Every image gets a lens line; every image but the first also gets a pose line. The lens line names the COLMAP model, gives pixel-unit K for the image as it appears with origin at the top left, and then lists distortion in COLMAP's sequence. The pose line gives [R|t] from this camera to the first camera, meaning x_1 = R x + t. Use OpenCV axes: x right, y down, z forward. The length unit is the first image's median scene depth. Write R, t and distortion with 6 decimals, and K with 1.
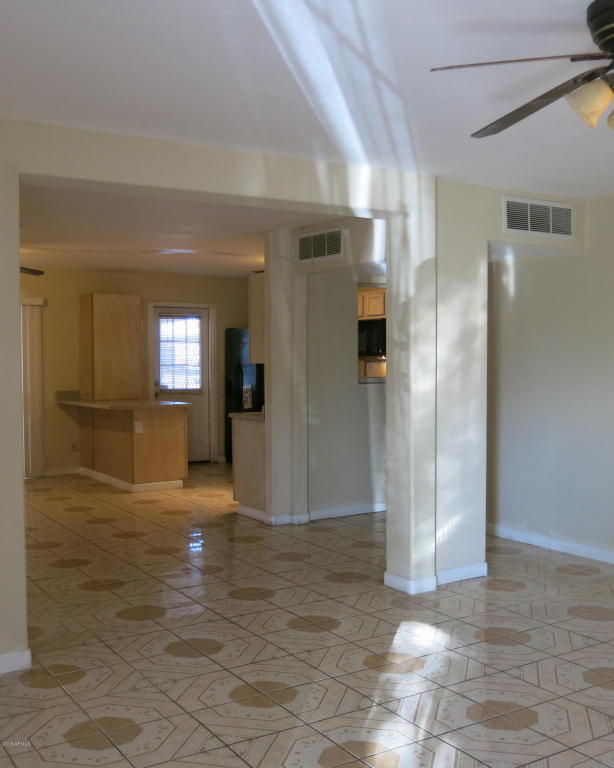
lens RADIAL K [[851.2, 0, 306.5], [0, 851.2, 390.6], [0, 0, 1]] dist [-0.023564, 0.000000]
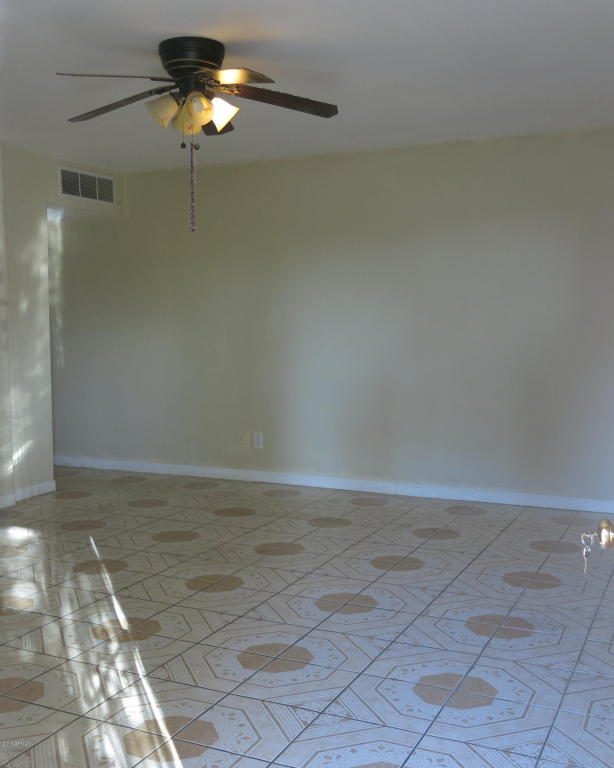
lens RADIAL K [[851.2, 0, 308.7], [0, 851.2, 382.9], [0, 0, 1]] dist [-0.023564, 0.000000]
pose [[0.839857, -0.043820, 0.541036, -0.115376], [0.028717, 0.998927, 0.036328, 0.035458], [-0.542048, -0.014974, 0.840214, -0.160335]]
